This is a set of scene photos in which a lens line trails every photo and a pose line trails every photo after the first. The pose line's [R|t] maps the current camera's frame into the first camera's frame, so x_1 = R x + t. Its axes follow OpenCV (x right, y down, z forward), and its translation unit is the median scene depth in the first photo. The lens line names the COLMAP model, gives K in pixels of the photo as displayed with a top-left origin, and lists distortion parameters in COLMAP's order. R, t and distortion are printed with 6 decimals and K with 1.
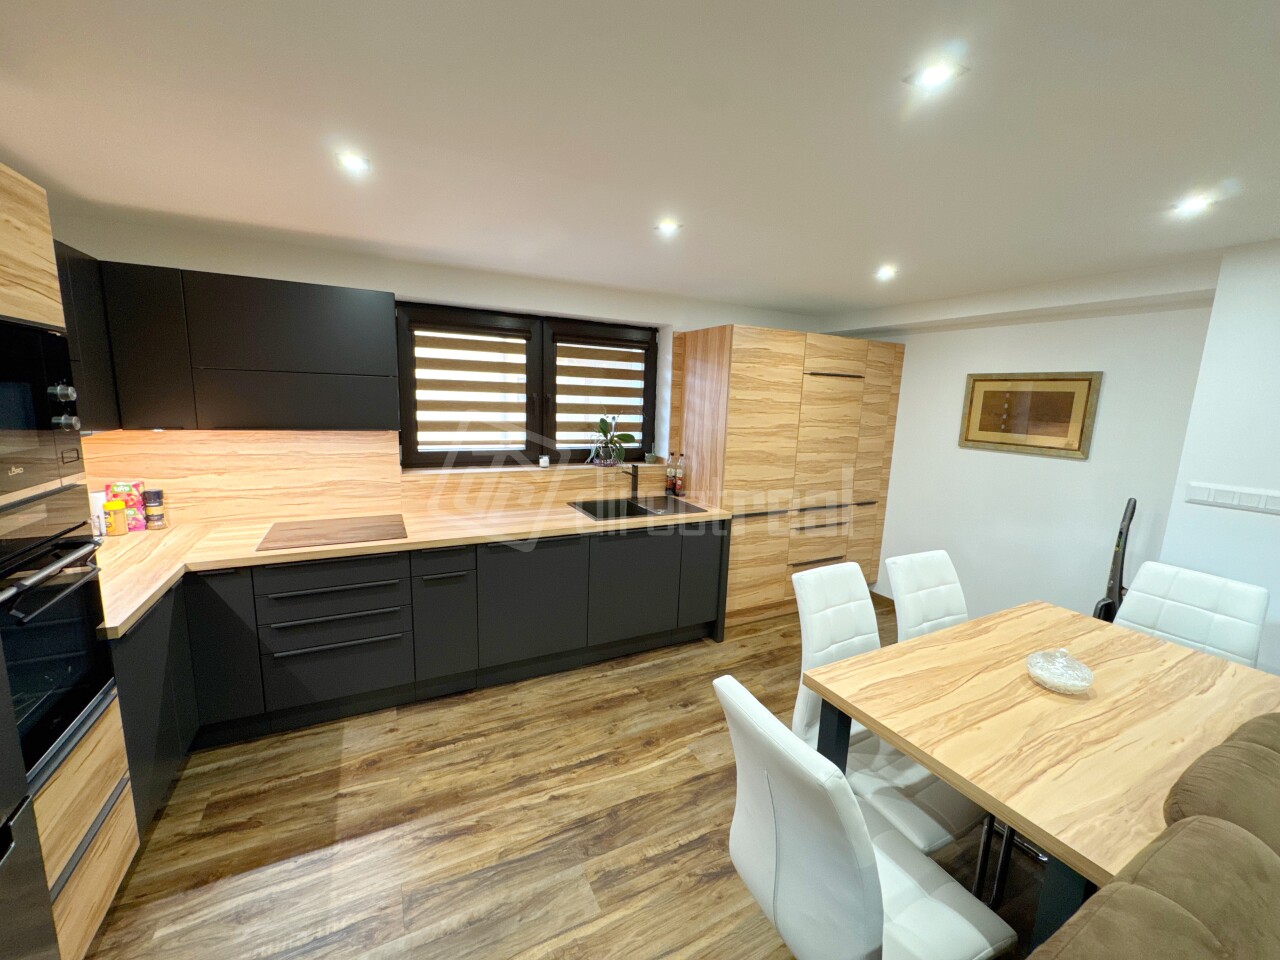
lens RADIAL K [[511.3, 0, 639.2], [0, 511.3, 479.6], [0, 0, 1]] dist [-0.002280, -0.000315]
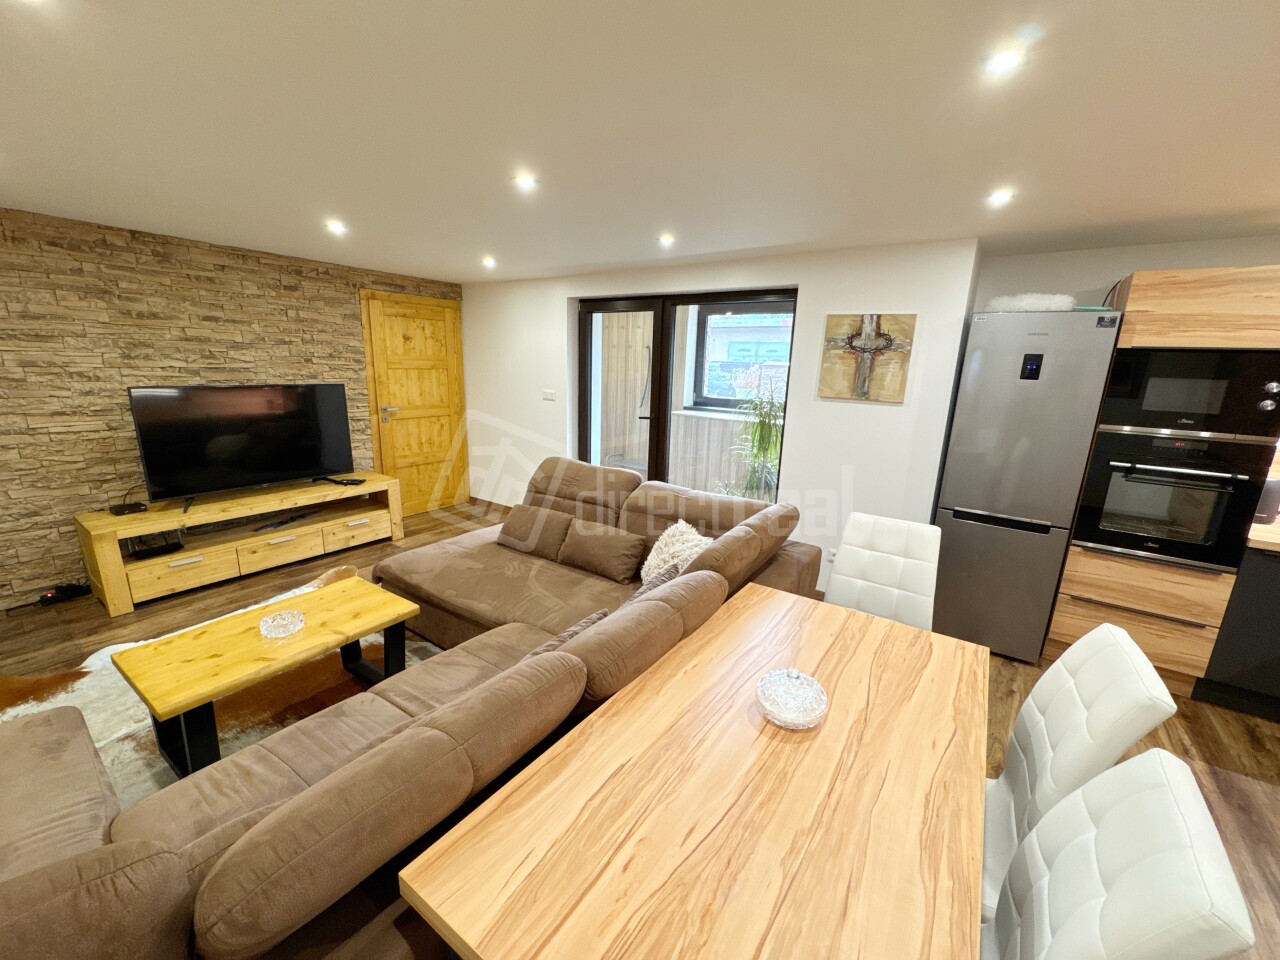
lens RADIAL K [[511.3, 0, 638.8], [0, 511.3, 477.6], [0, 0, 1]] dist [-0.002280, -0.000315]
pose [[-0.886484, 0.037398, -0.461246, 0.578465], [-0.137933, 0.930069, 0.340508, -0.068103], [0.441725, 0.365476, -0.819333, 0.596150]]
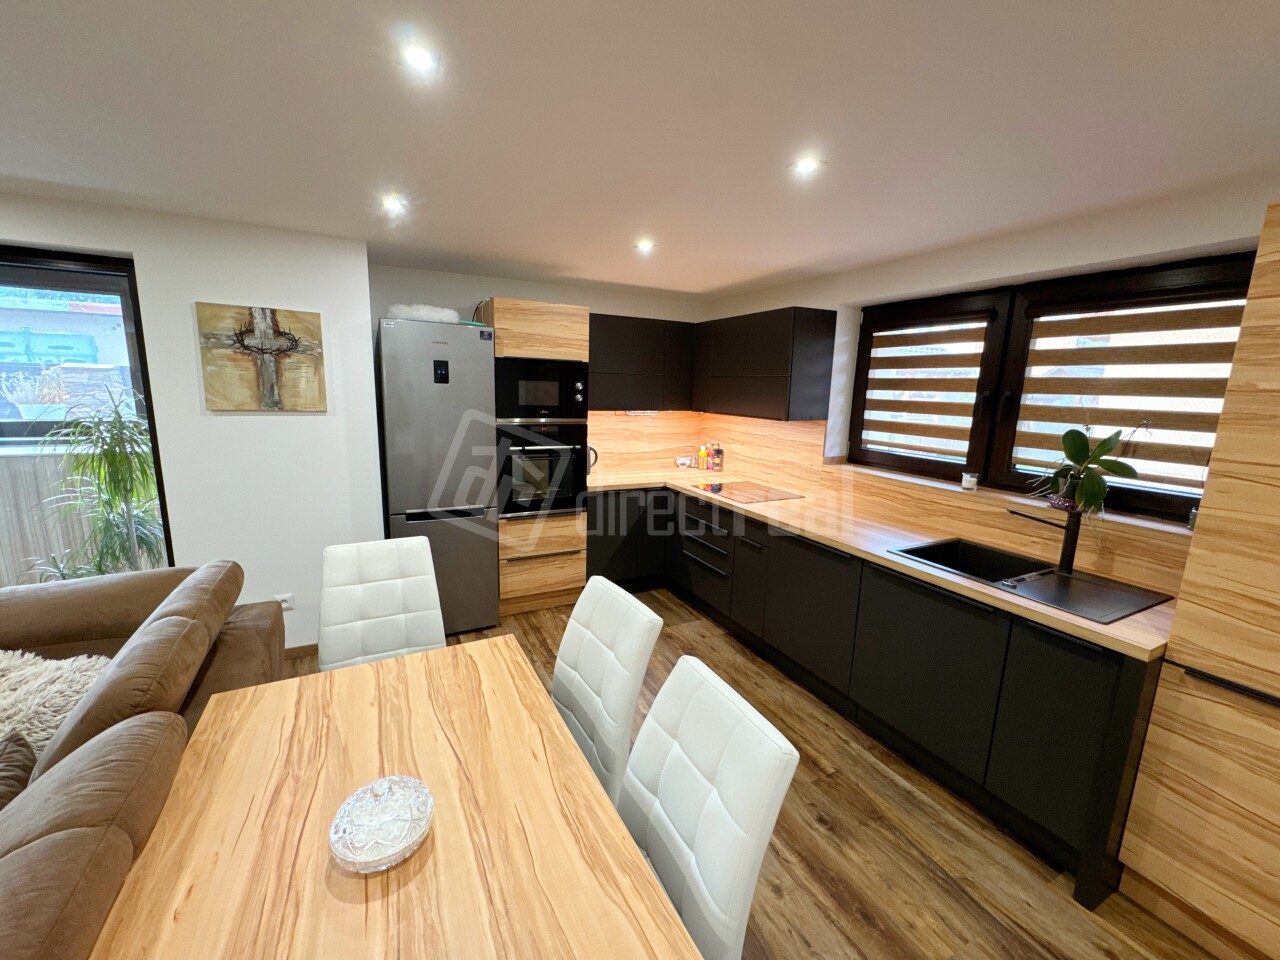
lens RADIAL K [[511.3, 0, 639.5], [0, 511.3, 478.9], [0, 0, 1]] dist [-0.002280, -0.000315]
pose [[-0.002768, 0.142176, -0.989838, 0.561132], [-0.189599, 0.971812, 0.140117, -0.051935], [0.981858, 0.188061, 0.024266, 0.504946]]
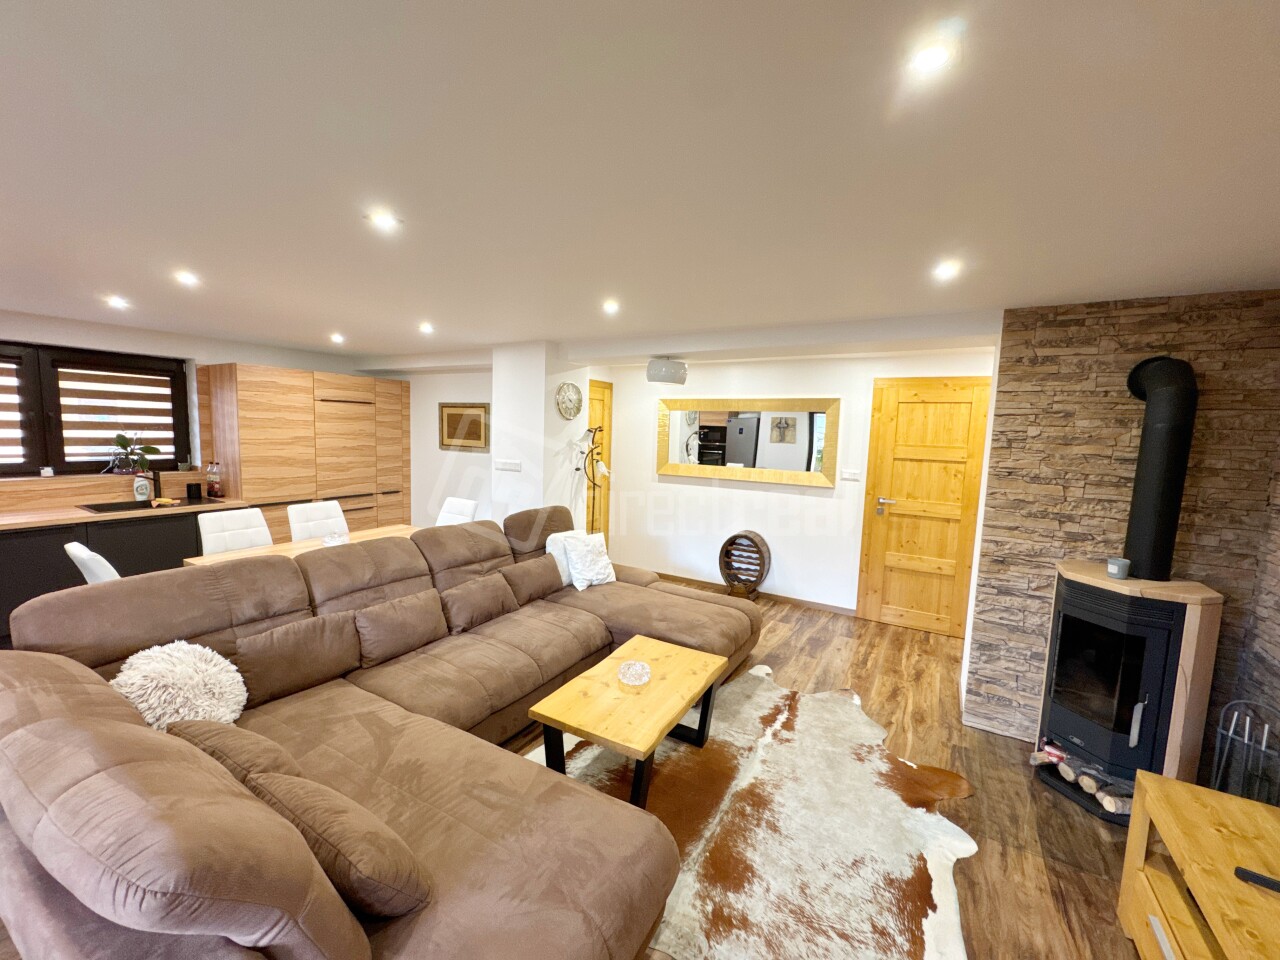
lens RADIAL K [[511.3, 0, 640.3], [0, 511.3, 478.0], [0, 0, 1]] dist [-0.002280, -0.000315]
pose [[0.848311, -0.056987, 0.526422, 0.333772], [0.082482, 0.996277, -0.025067, 0.114123], [-0.523034, 0.064685, 0.849854, -0.642897]]
